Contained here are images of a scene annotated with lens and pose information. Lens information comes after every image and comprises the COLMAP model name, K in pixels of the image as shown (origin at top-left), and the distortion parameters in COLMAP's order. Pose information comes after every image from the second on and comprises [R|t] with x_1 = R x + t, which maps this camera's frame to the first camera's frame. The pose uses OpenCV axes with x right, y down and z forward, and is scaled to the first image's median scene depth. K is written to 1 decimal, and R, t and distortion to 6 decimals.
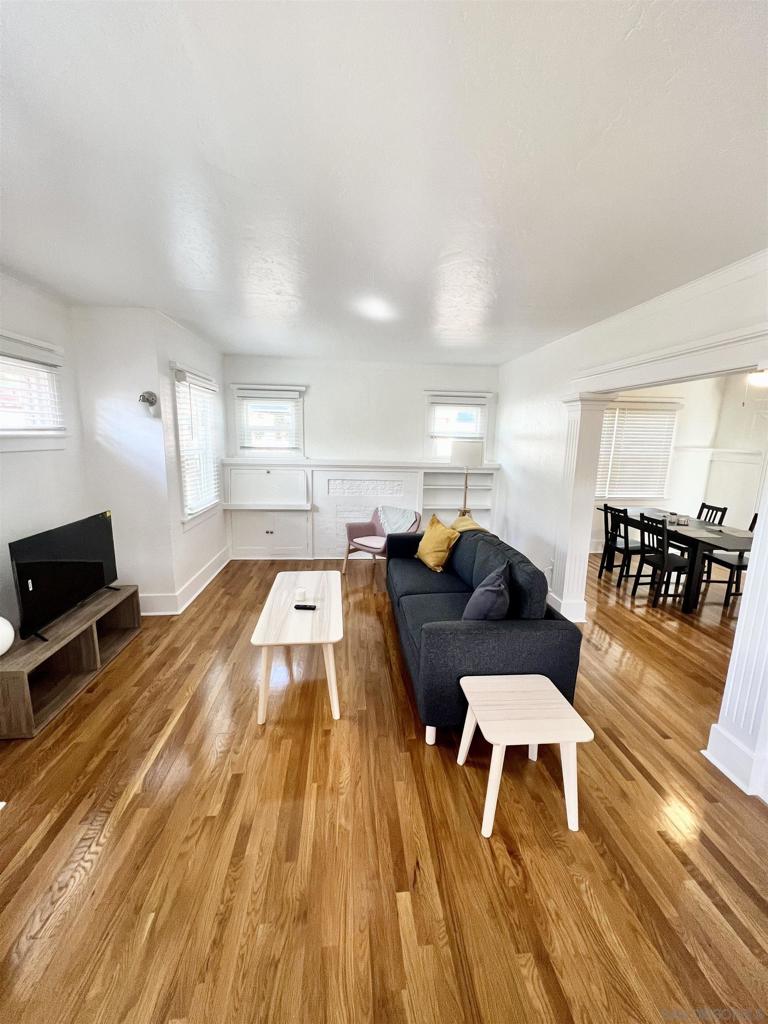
lens RADIAL K [[406.6, 0, 383.8], [0, 406.6, 510.7], [0, 0, 1]] dist [-0.000168, 0.000231]
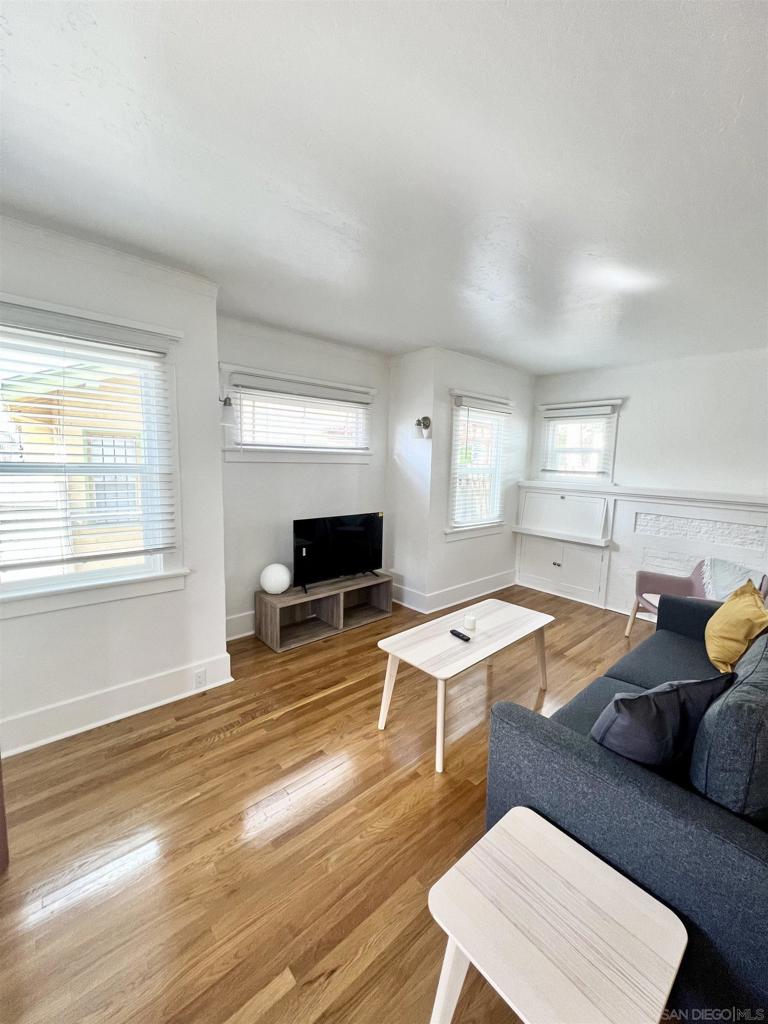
lens RADIAL K [[406.6, 0, 388.1], [0, 406.6, 510.0], [0, 0, 1]] dist [-0.000168, 0.000231]
pose [[0.593906, 0.094216, -0.798999, 0.342429], [-0.158329, 0.987386, -0.001259, -0.008414], [0.788801, 0.127252, 0.601332, 0.253631]]
